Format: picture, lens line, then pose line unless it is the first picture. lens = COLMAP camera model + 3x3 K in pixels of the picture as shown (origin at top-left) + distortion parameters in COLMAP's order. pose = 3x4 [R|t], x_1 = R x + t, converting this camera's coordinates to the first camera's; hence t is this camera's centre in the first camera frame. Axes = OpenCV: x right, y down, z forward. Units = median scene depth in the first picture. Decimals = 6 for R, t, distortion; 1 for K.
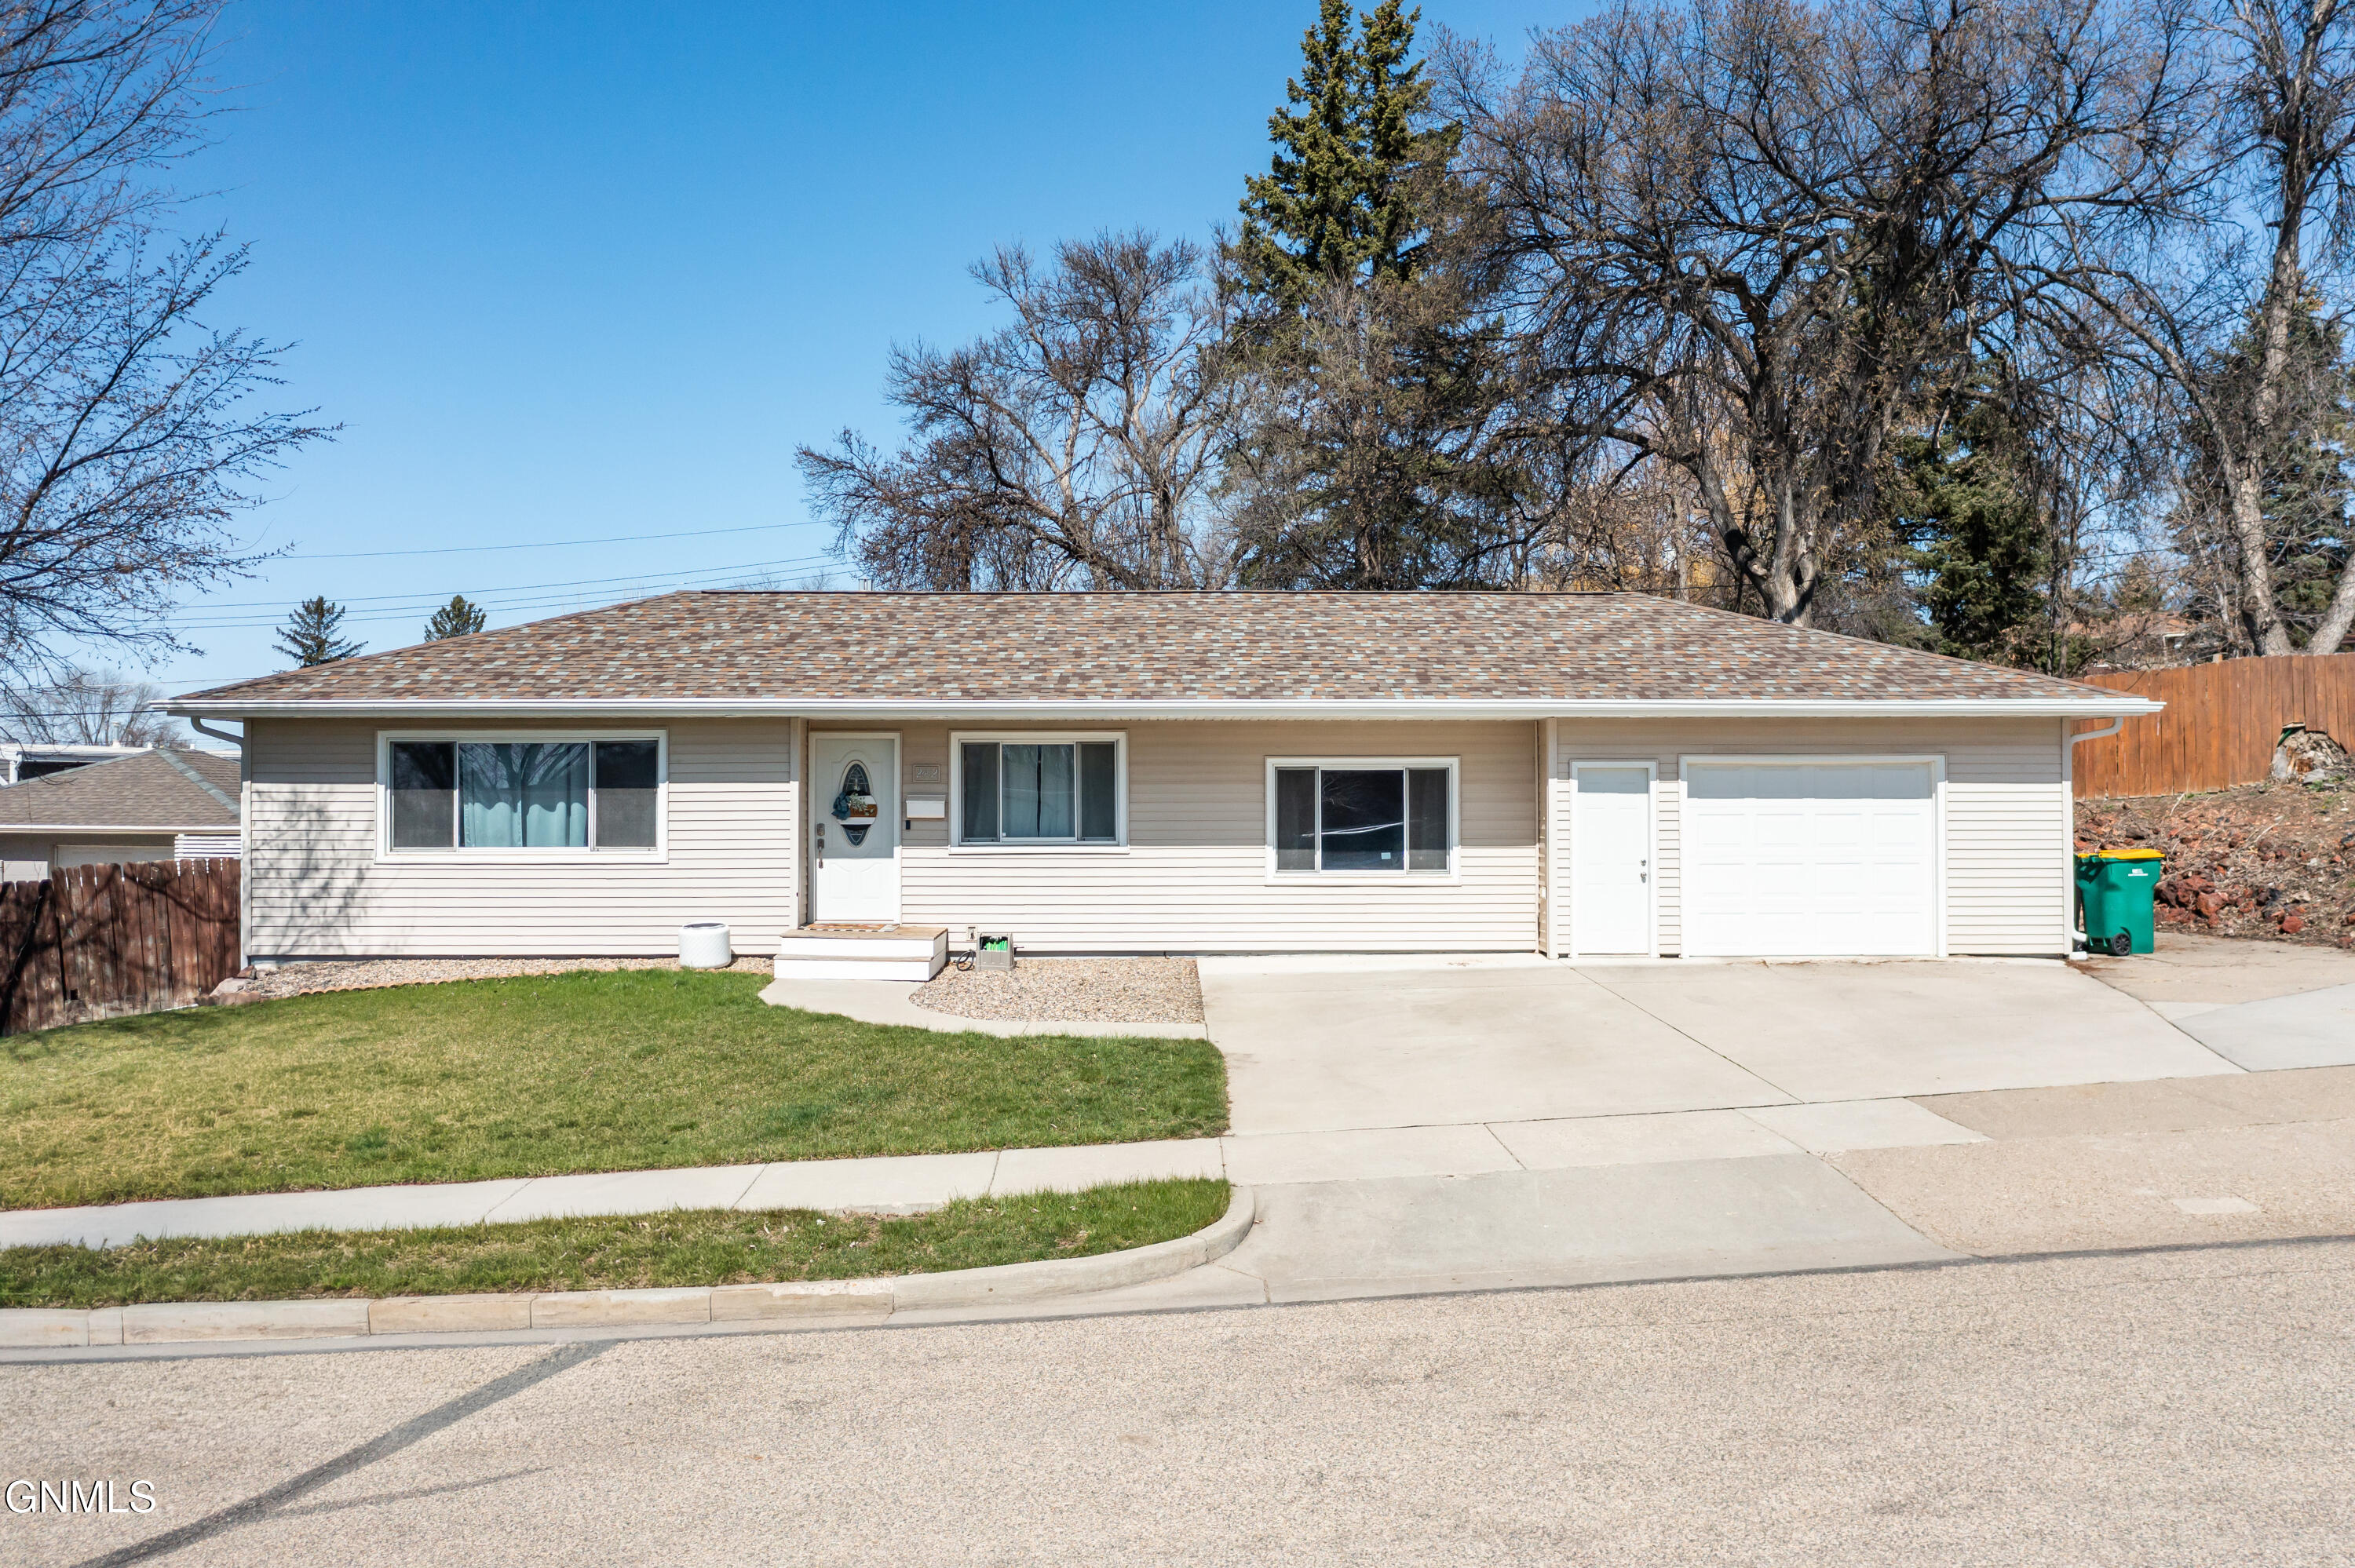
lens RADIAL K [[1900.9, 0, 1177.5], [0, 1900.9, 784.0], [0, 0, 1]] dist [-0.005979, 0.004375]
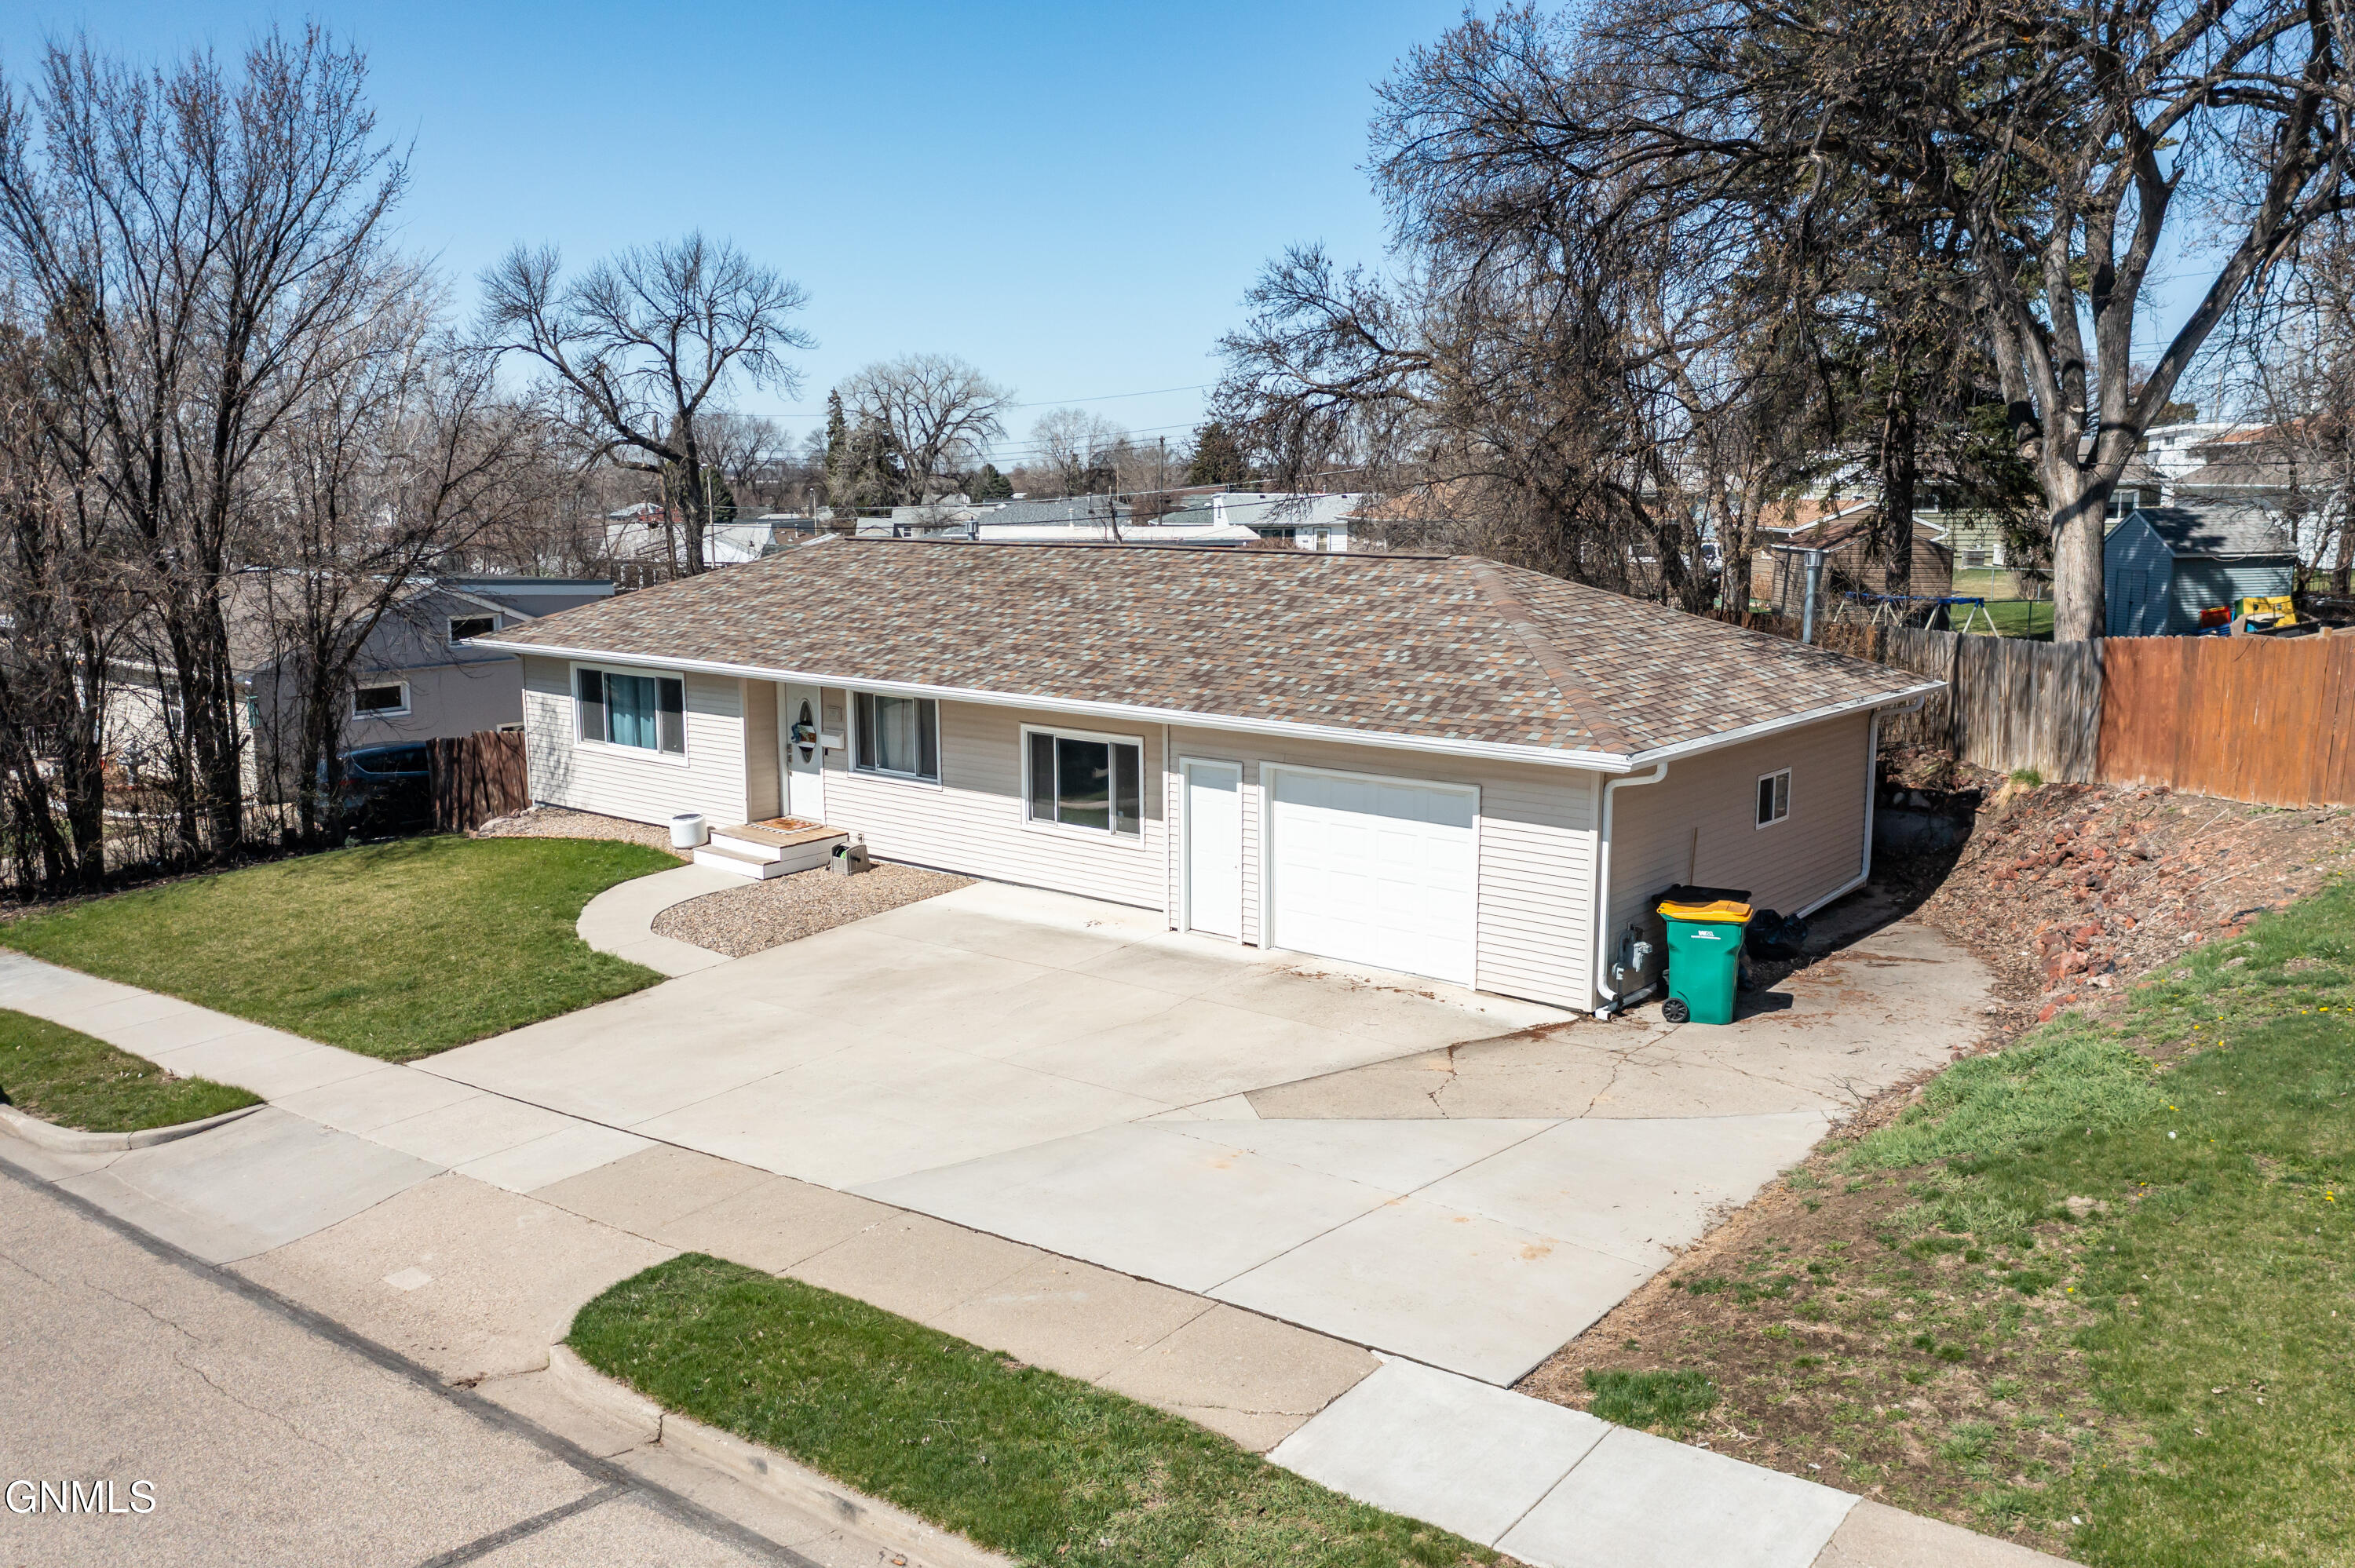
lens RADIAL K [[1885.1, 0, 1177.5], [0, 1885.1, 784.0], [0, 0, 1]] dist [-0.005469, -0.001249]
pose [[0.754669, 0.105794, -0.647521, 0.889091], [0.011589, 0.984611, 0.174376, -0.181292], [0.656004, -0.139100, 0.741829, 0.191290]]
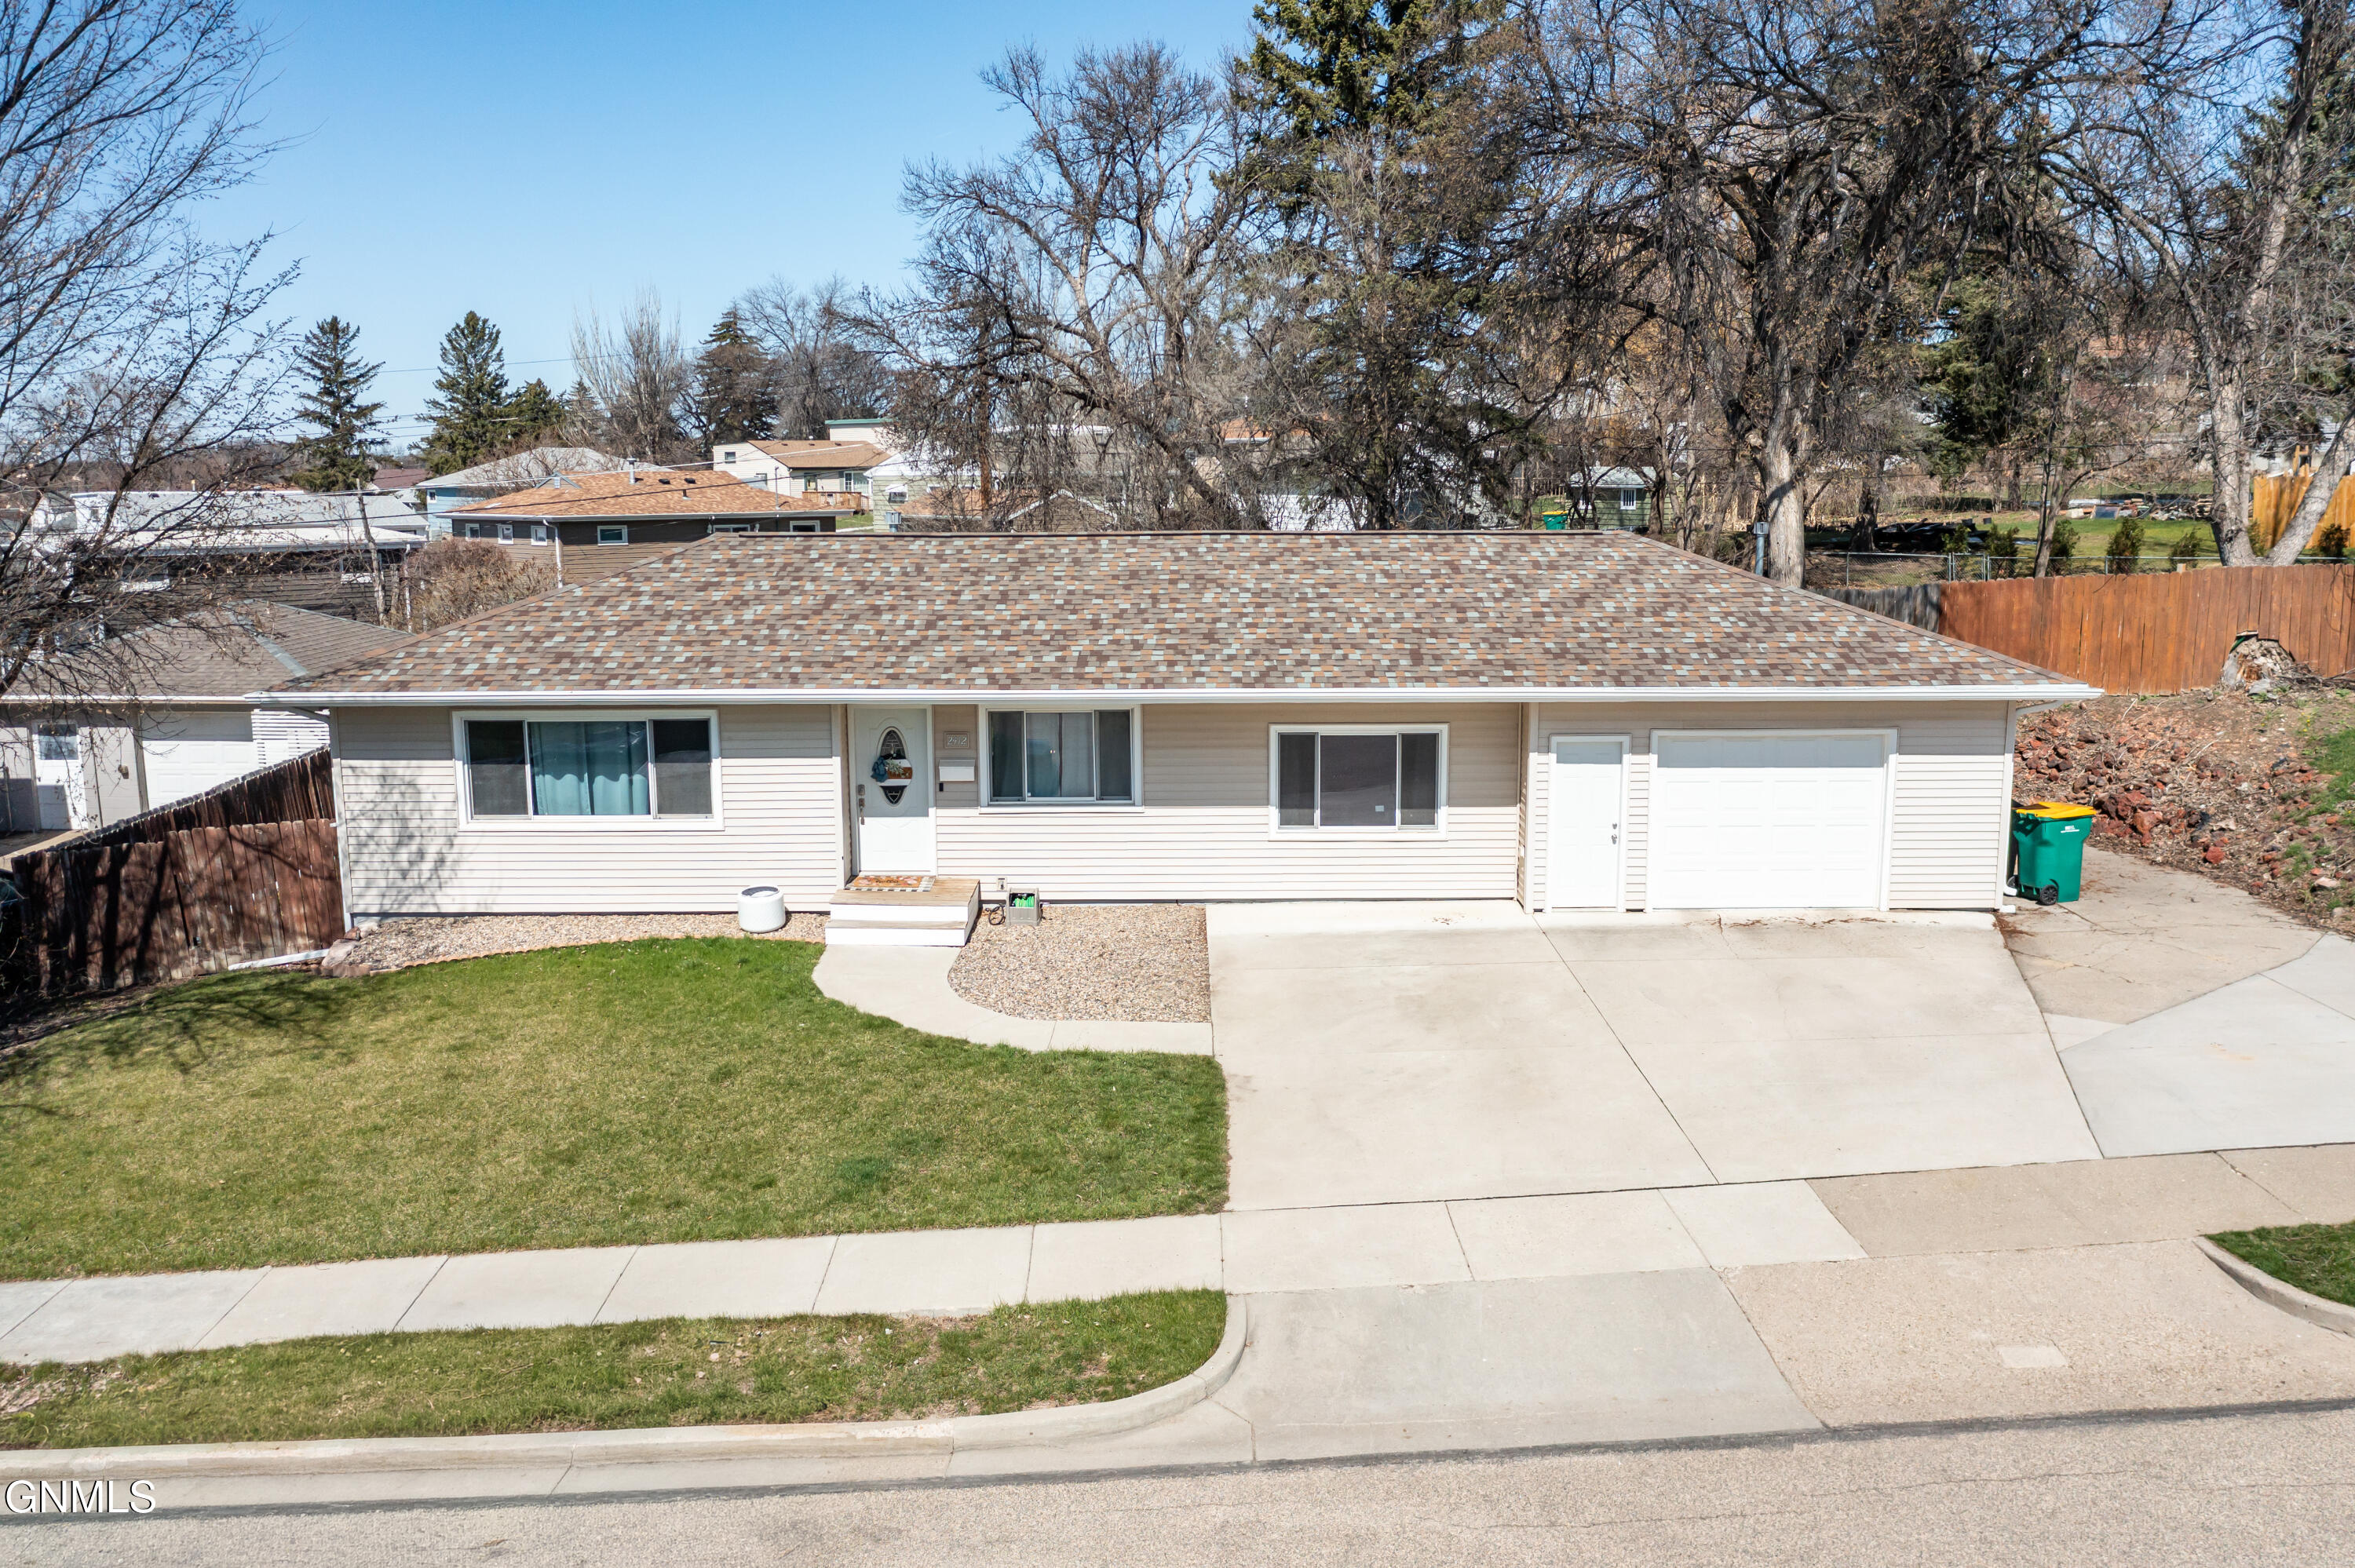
lens RADIAL K [[1885.1, 0, 1177.5], [0, 1885.1, 784.0], [0, 0, 1]] dist [-0.005469, -0.001249]
pose [[0.999952, -0.000621, -0.009775, 0.004523], [0.002373, 0.983605, 0.180318, -0.175658], [0.009503, -0.180333, 0.983560, -0.062820]]
